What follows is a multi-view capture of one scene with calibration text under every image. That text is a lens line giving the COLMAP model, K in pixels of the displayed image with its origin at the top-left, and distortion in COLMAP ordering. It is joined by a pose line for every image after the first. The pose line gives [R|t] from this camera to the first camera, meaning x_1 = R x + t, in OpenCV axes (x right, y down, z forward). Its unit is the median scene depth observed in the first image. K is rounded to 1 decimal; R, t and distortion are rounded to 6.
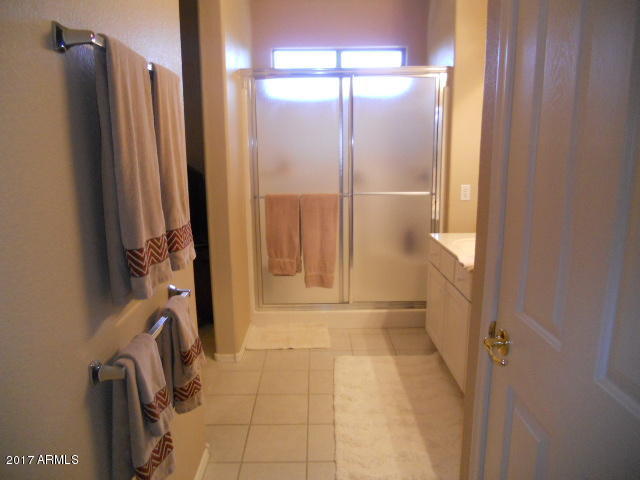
lens RADIAL K [[482.7, 0, 319.1], [0, 482.7, 242.7], [0, 0, 1]] dist [-0.065542, 0.019908]
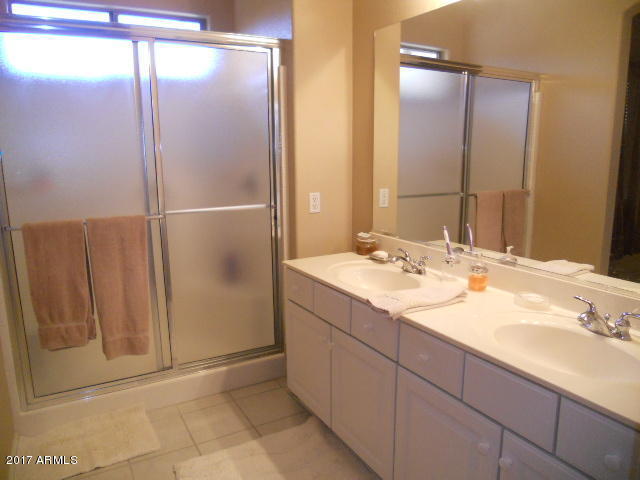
lens RADIAL K [[482.7, 0, 324.4], [0, 482.7, 238.3], [0, 0, 1]] dist [-0.065542, 0.019908]
pose [[0.885768, -0.087825, 0.455744, -0.045510], [0.104677, 0.994436, -0.011811, -0.033914], [-0.452171, 0.058168, 0.890033, 0.285302]]
